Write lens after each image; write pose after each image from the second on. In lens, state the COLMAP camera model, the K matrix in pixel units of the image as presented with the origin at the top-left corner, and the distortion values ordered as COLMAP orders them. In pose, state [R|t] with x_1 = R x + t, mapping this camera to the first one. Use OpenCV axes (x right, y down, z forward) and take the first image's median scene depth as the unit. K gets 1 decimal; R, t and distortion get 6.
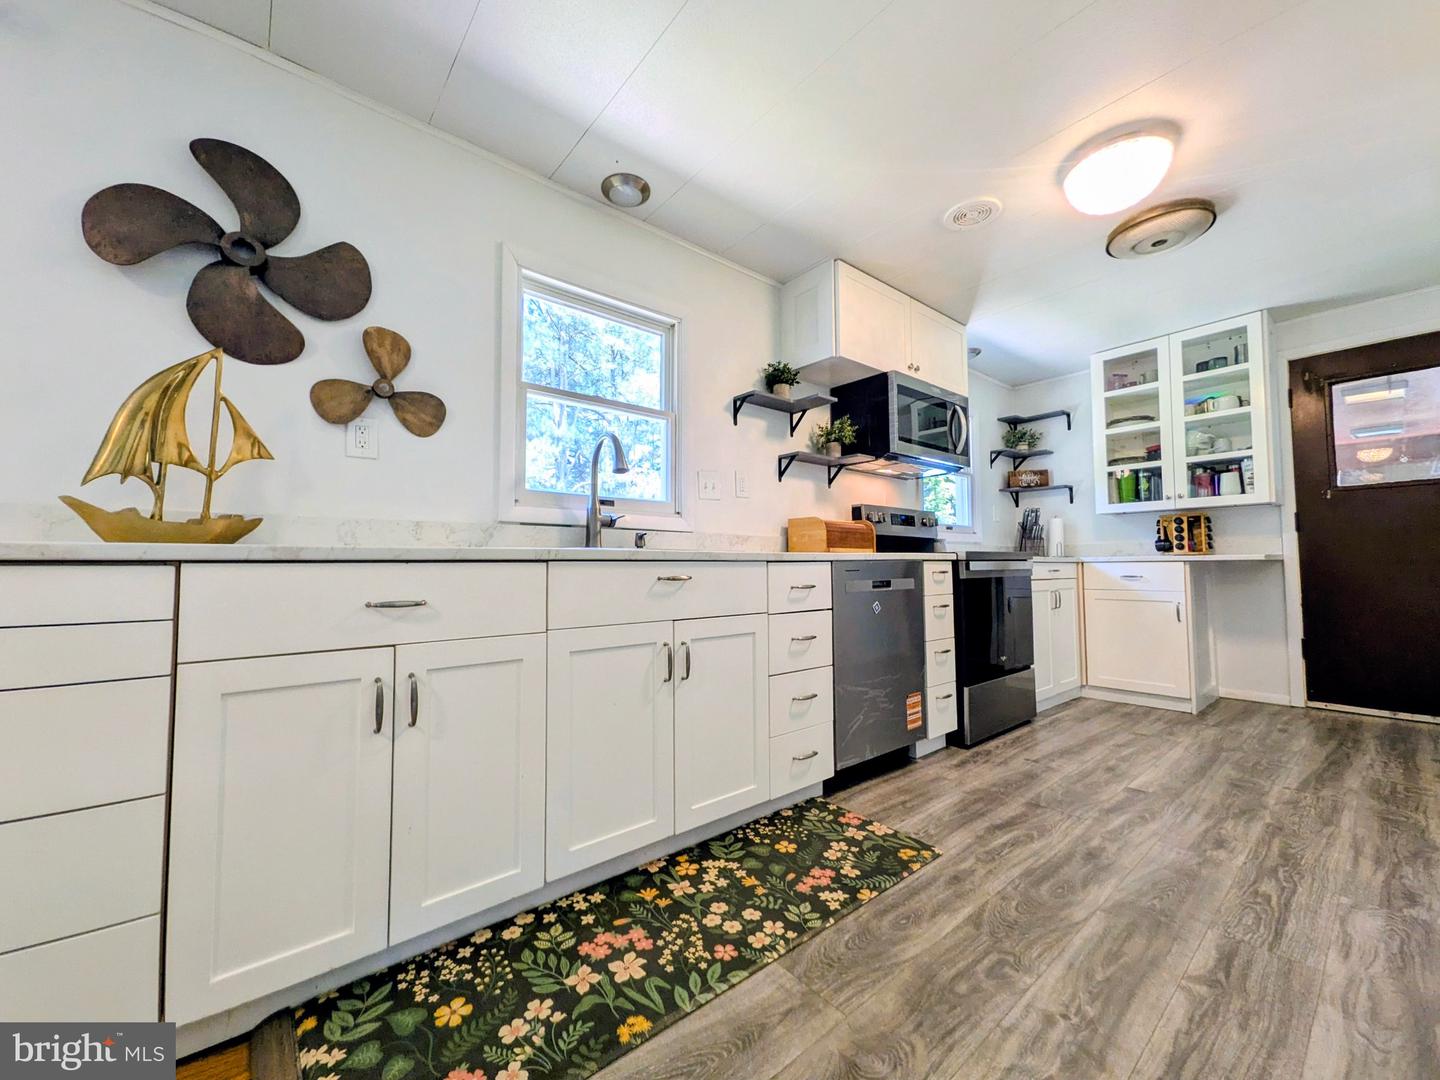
lens RADIAL K [[566.9, 0, 717.5], [0, 566.9, 541.4], [0, 0, 1]] dist [0.014883, -0.005649]
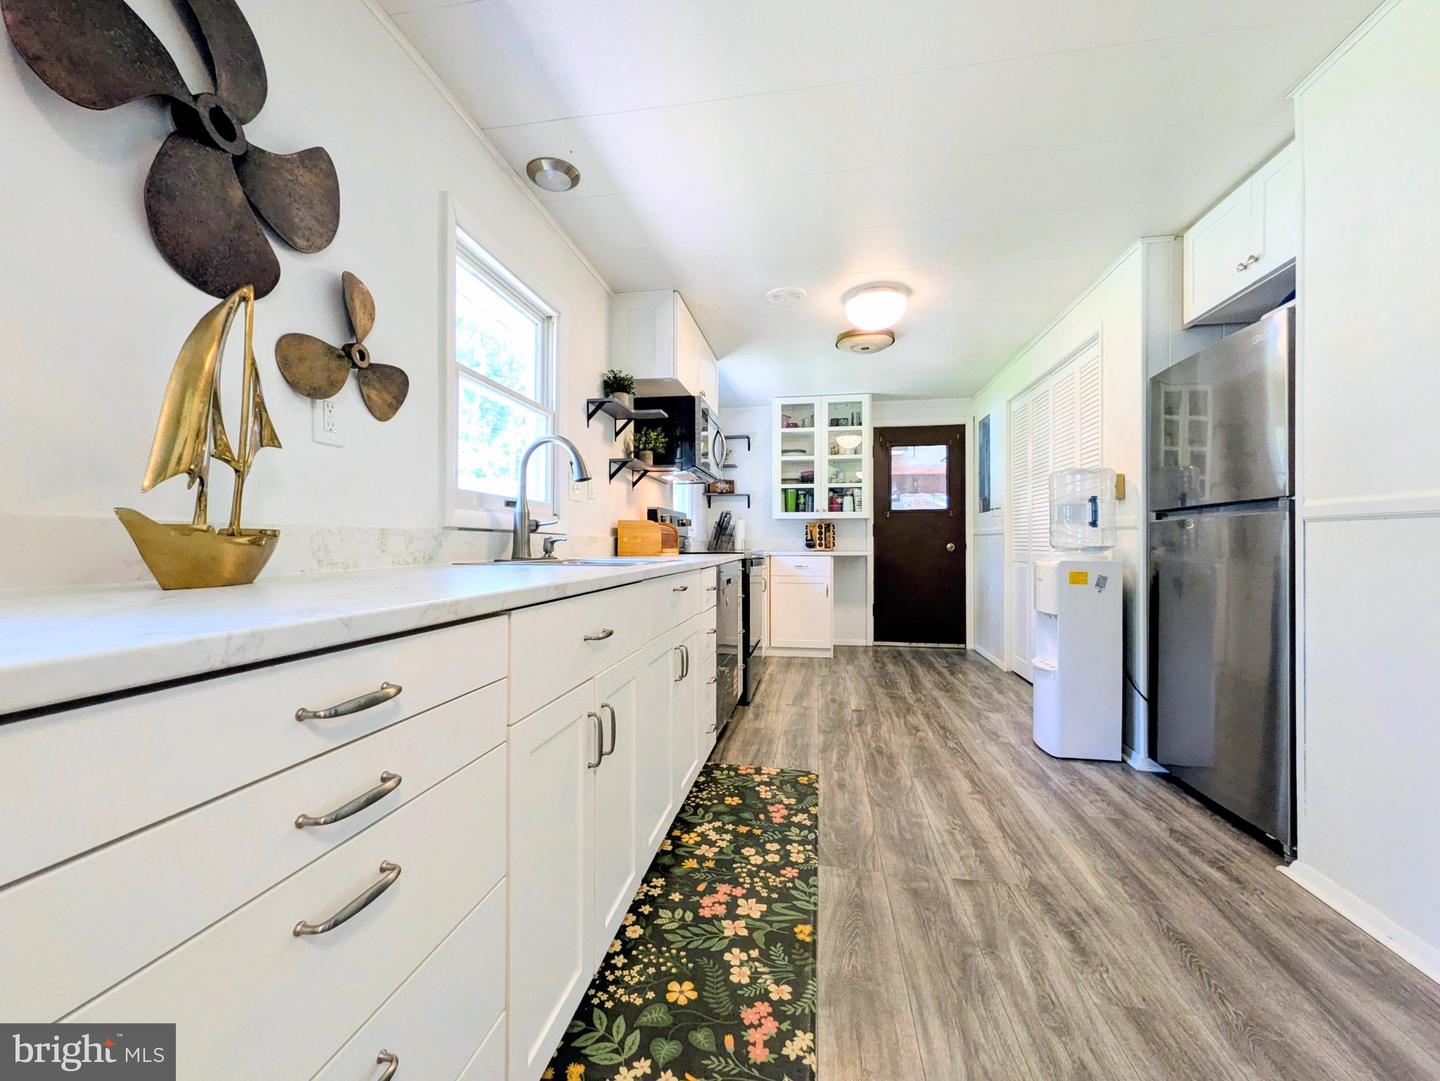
lens RADIAL K [[586.0, 0, 718.6], [0, 586.0, 543.6], [0, 0, 1]] dist [0.002657, 0.000159]
pose [[0.761021, 0.008711, 0.648668, -0.689451], [-0.035981, 0.998937, 0.028797, -0.053556], [-0.647728, -0.045255, 0.760526, 0.070477]]
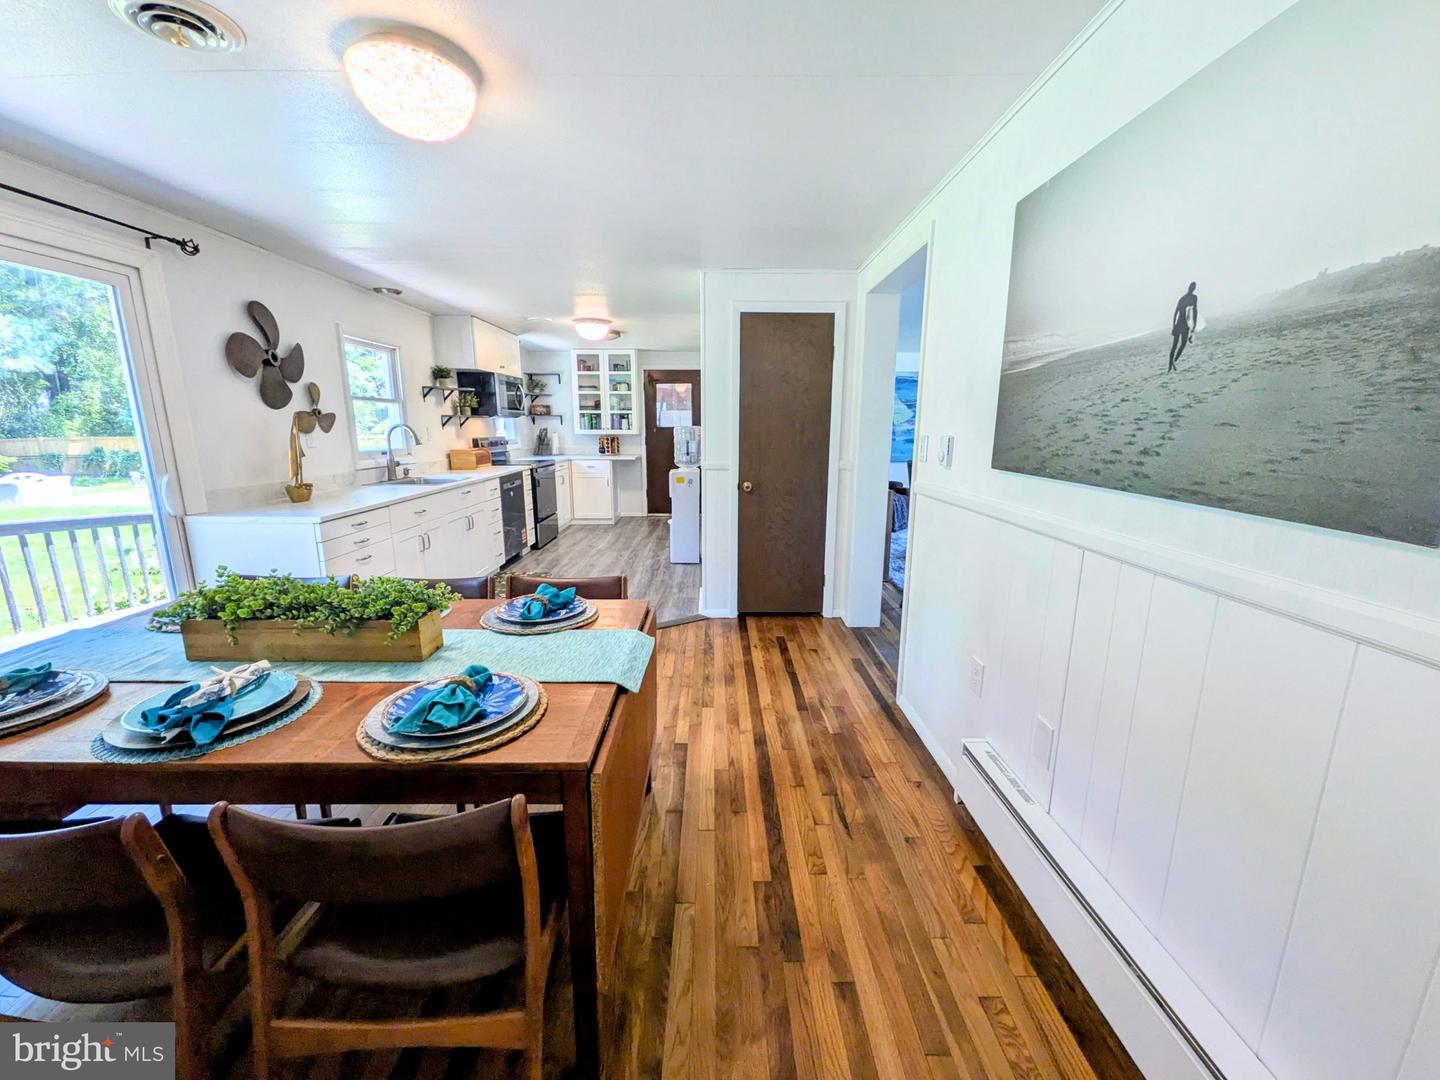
lens RADIAL K [[571.1, 0, 719.7], [0, 571.1, 542.6], [0, 0, 1]] dist [0.001796, -0.000059]
pose [[0.631847, -0.151470, 0.760149, -1.257150], [-0.041566, 0.972686, 0.228371, -0.331295], [-0.773978, -0.175892, 0.608293, -1.432088]]
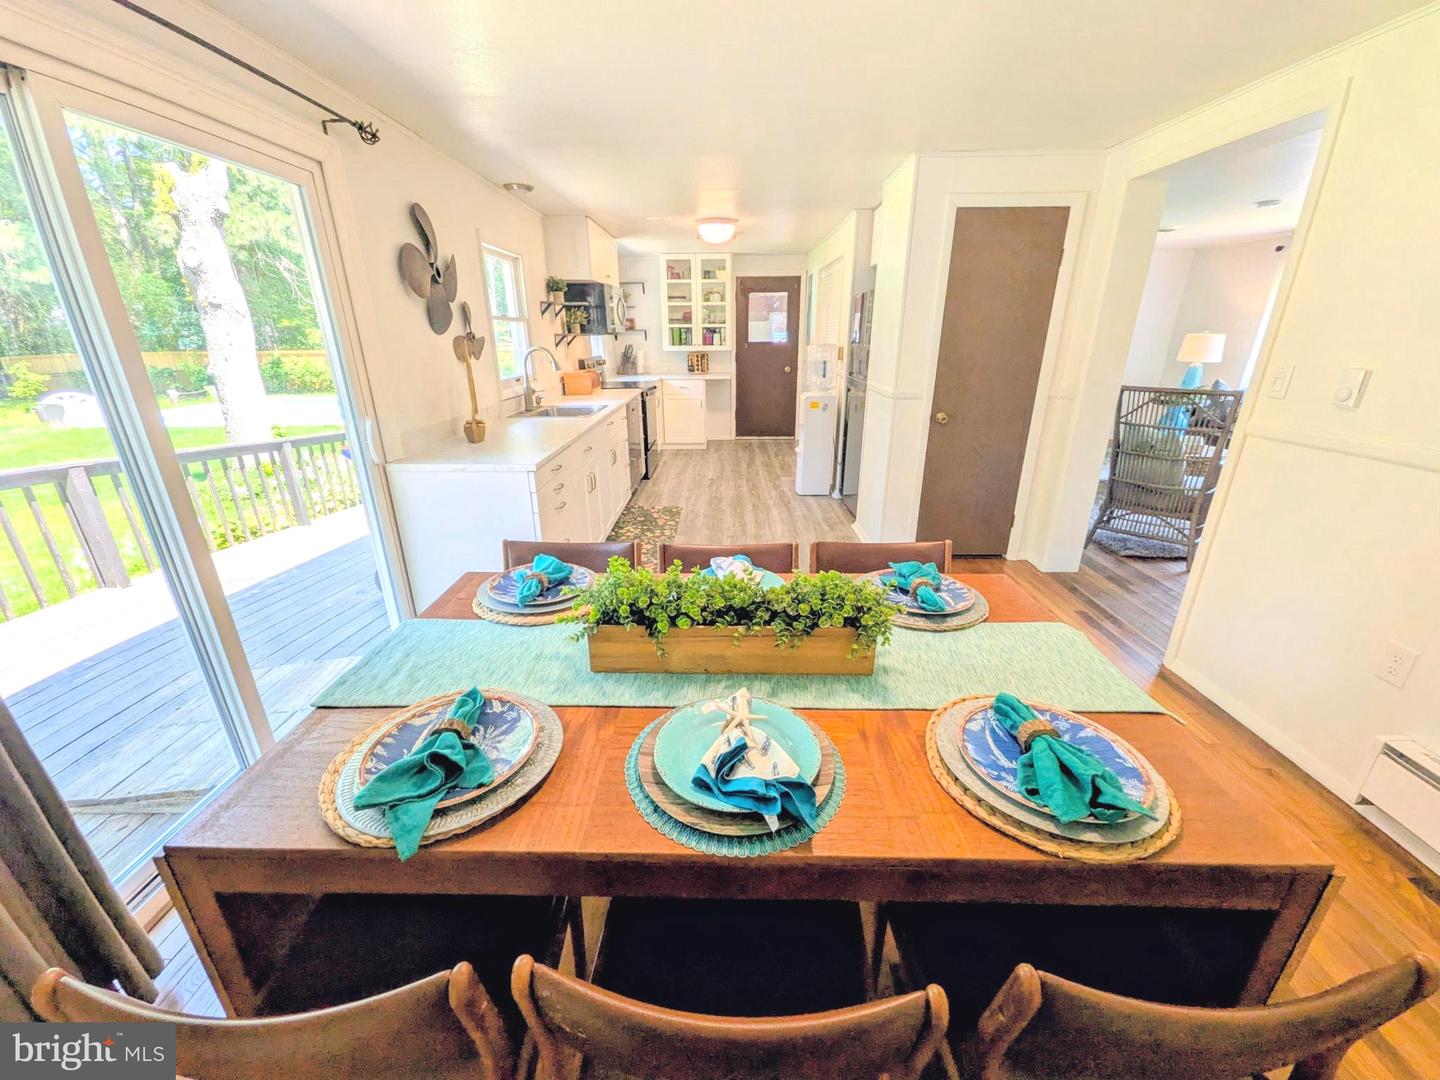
lens RADIAL K [[566.9, 0, 717.5], [0, 566.9, 541.4], [0, 0, 1]] dist [0.014883, -0.005649]
pose [[0.652169, -0.262590, 0.711141, -1.484456], [-0.031099, 0.928033, 0.371198, -0.349501], [-0.757435, -0.264200, 0.597068, -0.853454]]
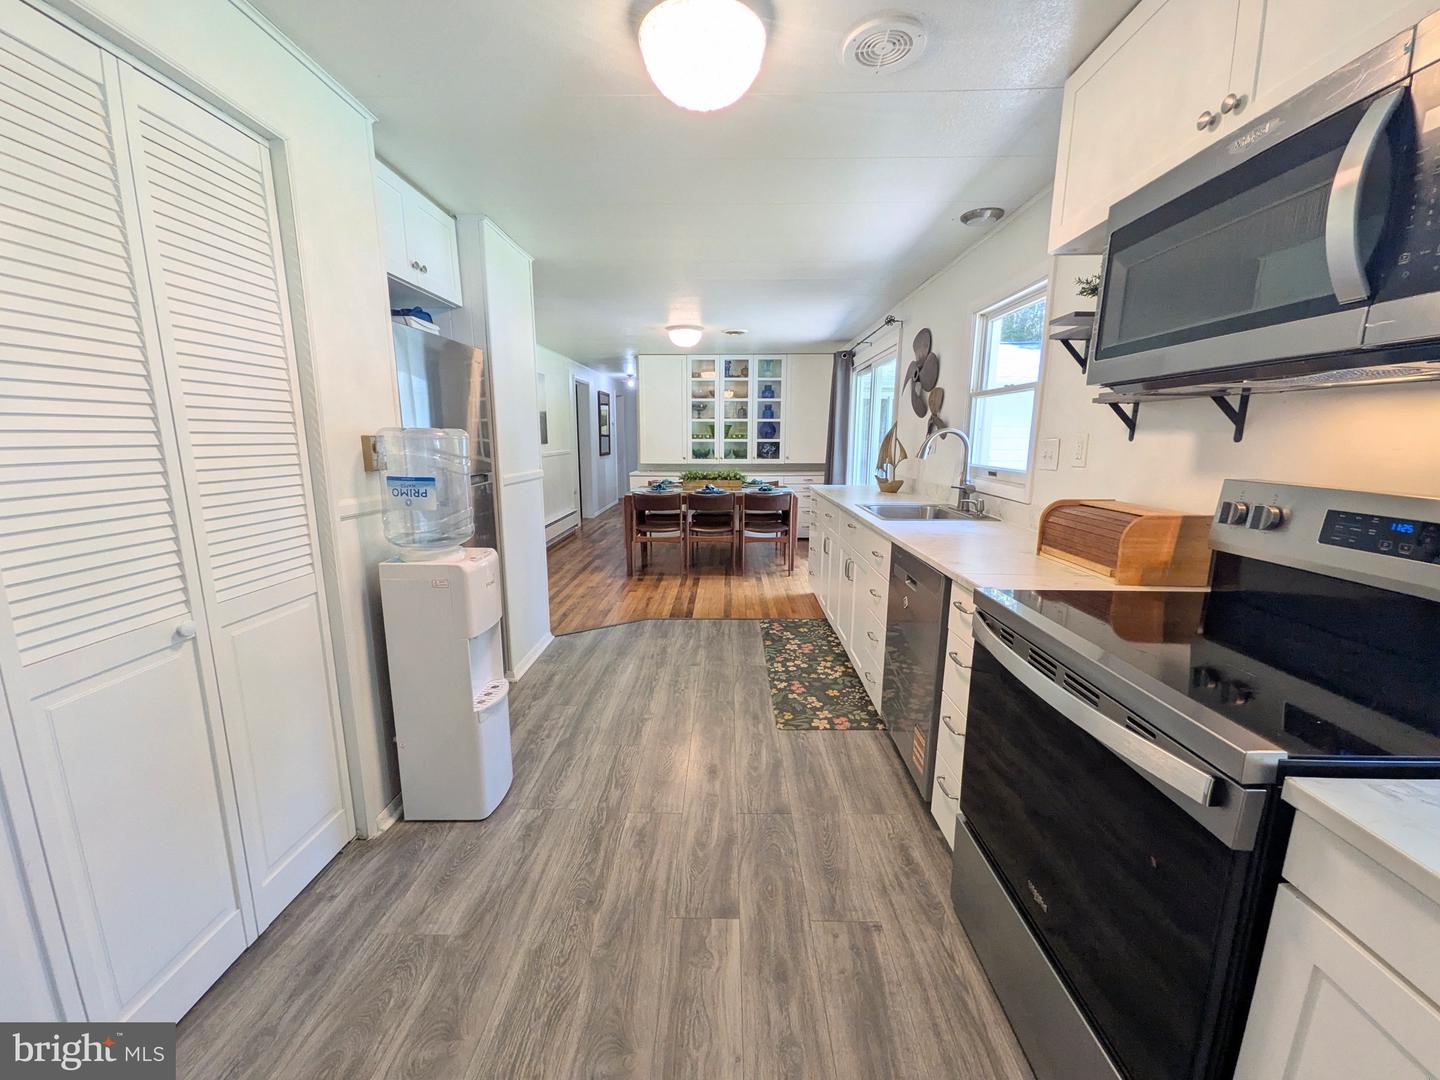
lens RADIAL K [[566.9, 0, 717.5], [0, 566.9, 541.4], [0, 0, 1]] dist [0.014883, -0.005649]
pose [[-0.654721, 0.144018, -0.742024, 1.441719], [0.035408, 0.986447, 0.160216, -0.180511], [0.755041, 0.078623, -0.650947, 1.694801]]
